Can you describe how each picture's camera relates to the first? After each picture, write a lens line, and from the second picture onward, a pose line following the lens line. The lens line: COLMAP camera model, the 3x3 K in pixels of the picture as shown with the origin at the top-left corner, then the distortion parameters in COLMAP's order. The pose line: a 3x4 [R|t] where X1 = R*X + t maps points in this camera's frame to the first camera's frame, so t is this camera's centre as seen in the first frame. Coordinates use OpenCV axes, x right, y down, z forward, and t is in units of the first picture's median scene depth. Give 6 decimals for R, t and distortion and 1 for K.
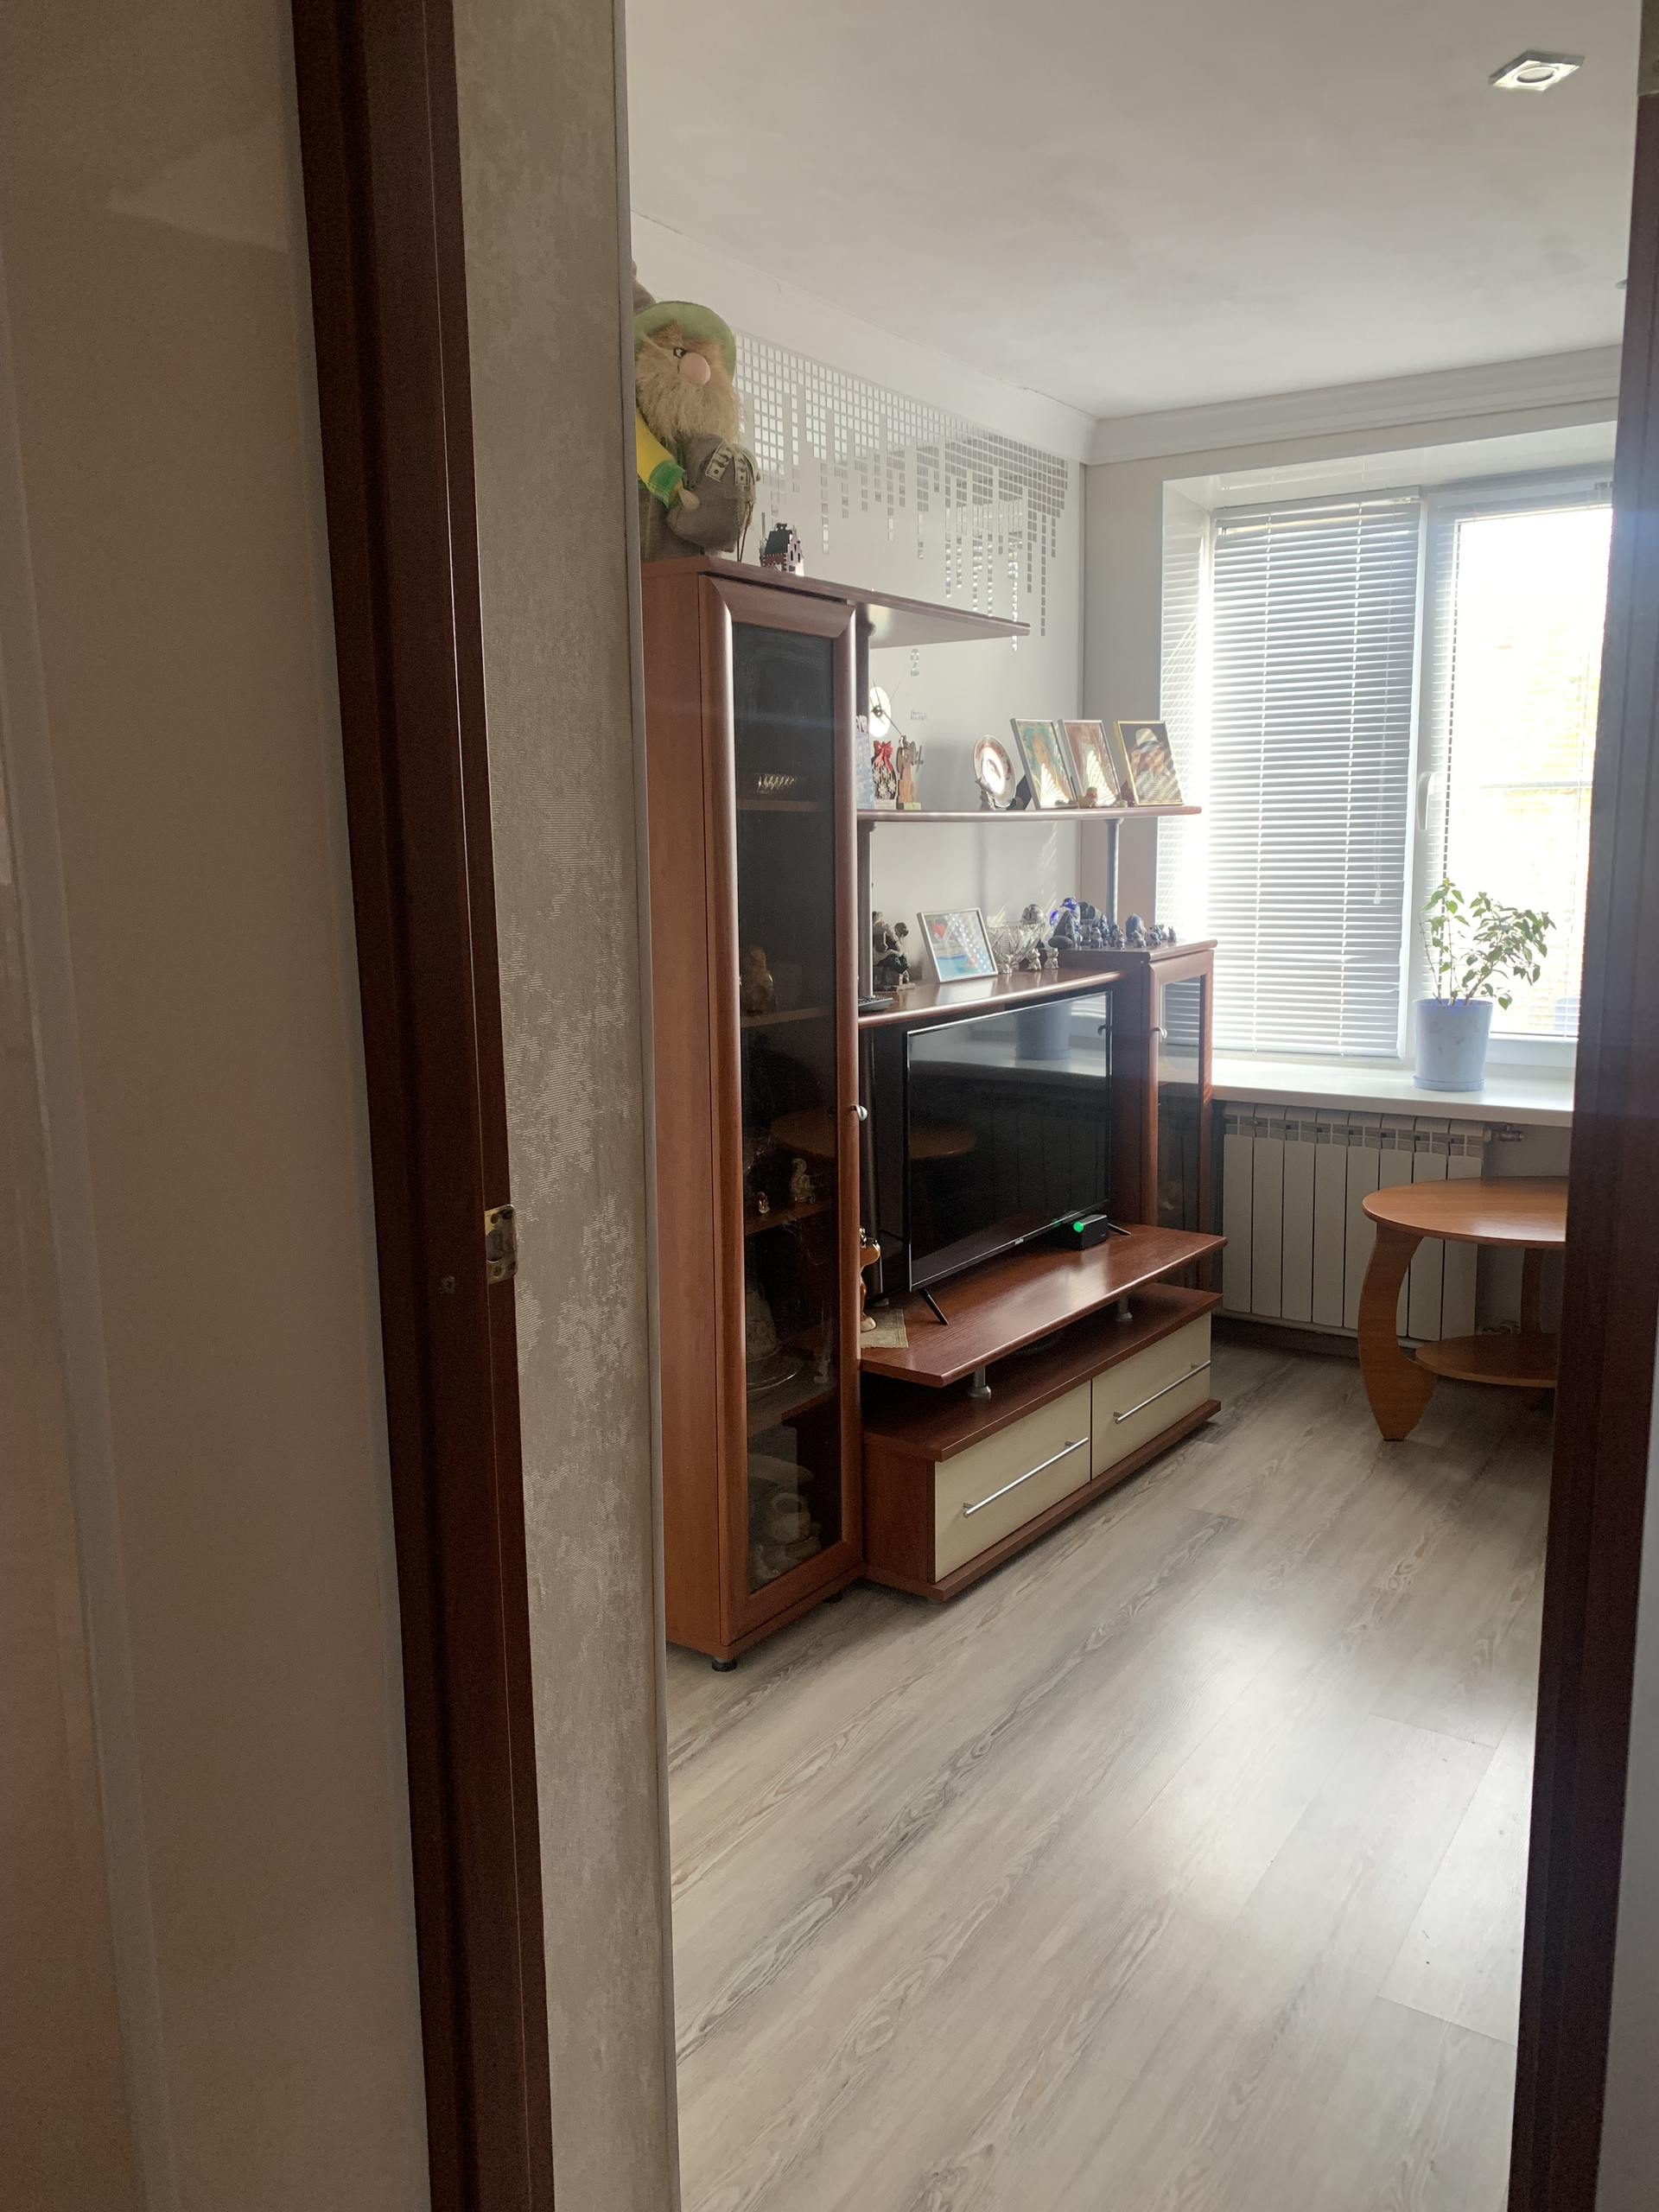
lens RADIAL K [[1700.3, 0, 825.0], [0, 1700.3, 1100.8], [0, 0, 1]] dist [0.034292, -0.031265]
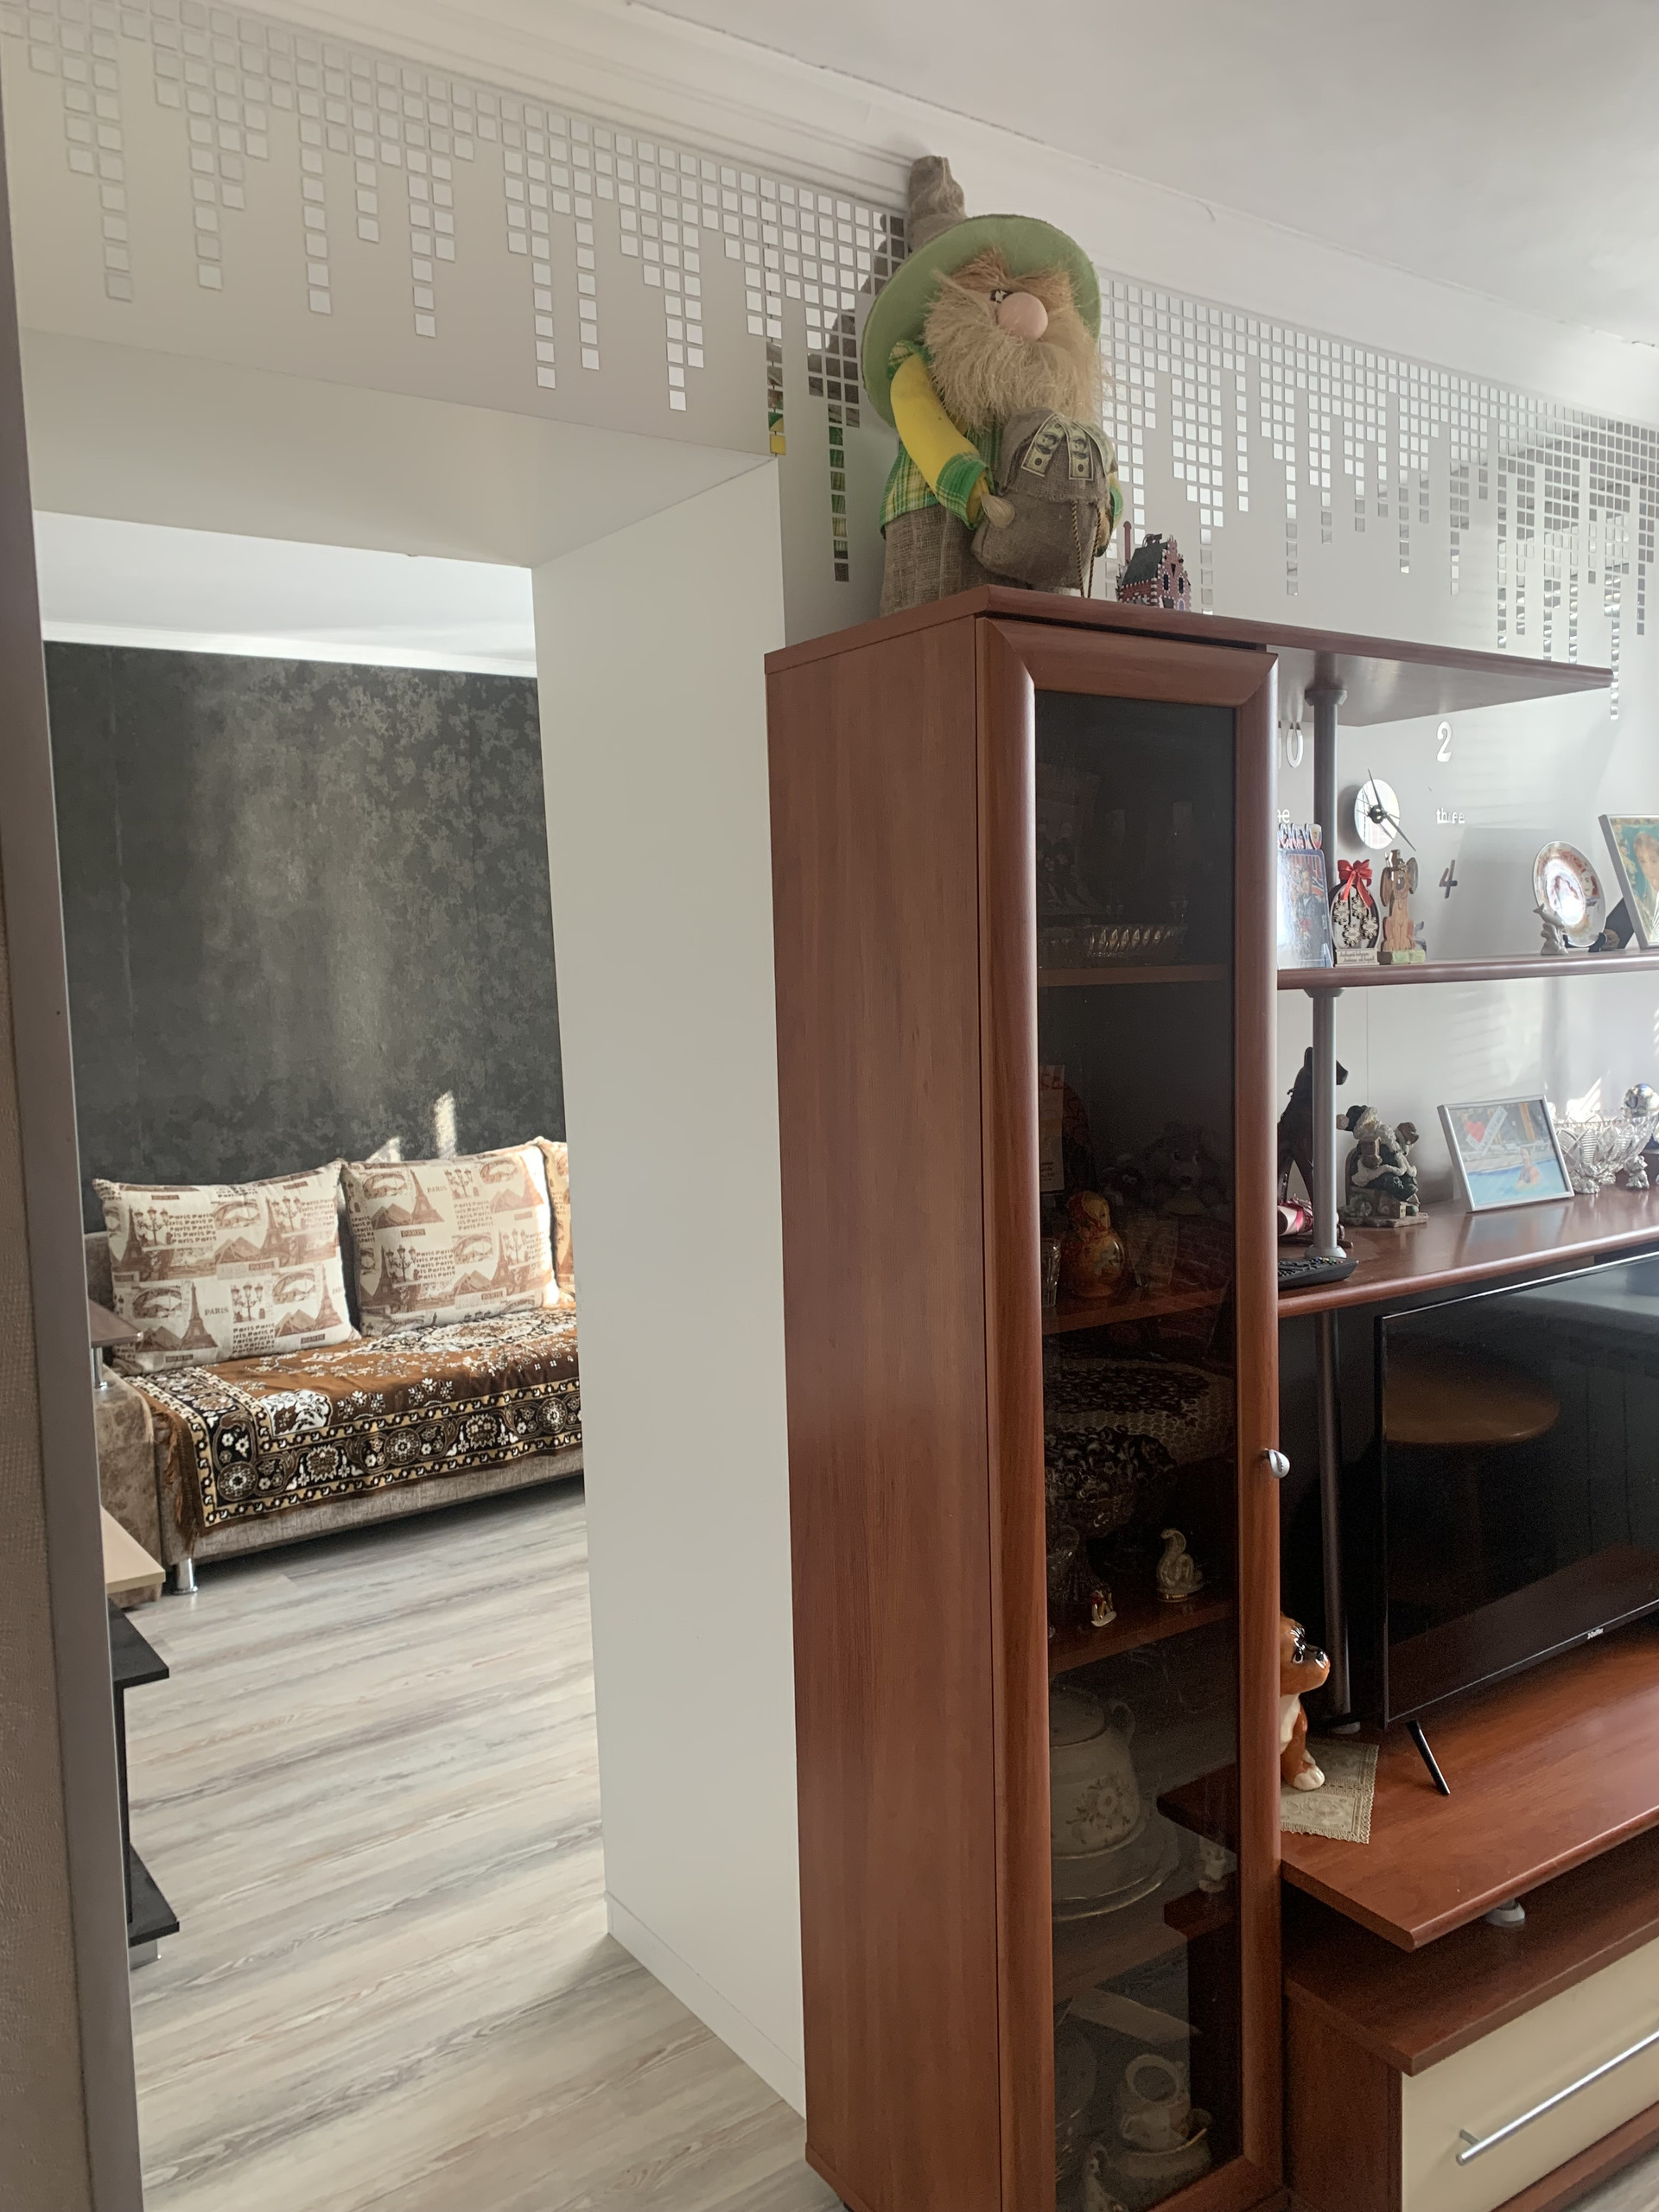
lens RADIAL K [[1700.3, 0, 833.6], [0, 1700.3, 1110.4], [0, 0, 1]] dist [0.034292, -0.031265]
pose [[0.936920, 0.012447, -0.349323, 0.080737], [-0.033700, 0.997927, -0.054827, -0.077346], [0.347916, 0.063140, 0.935397, 0.343108]]
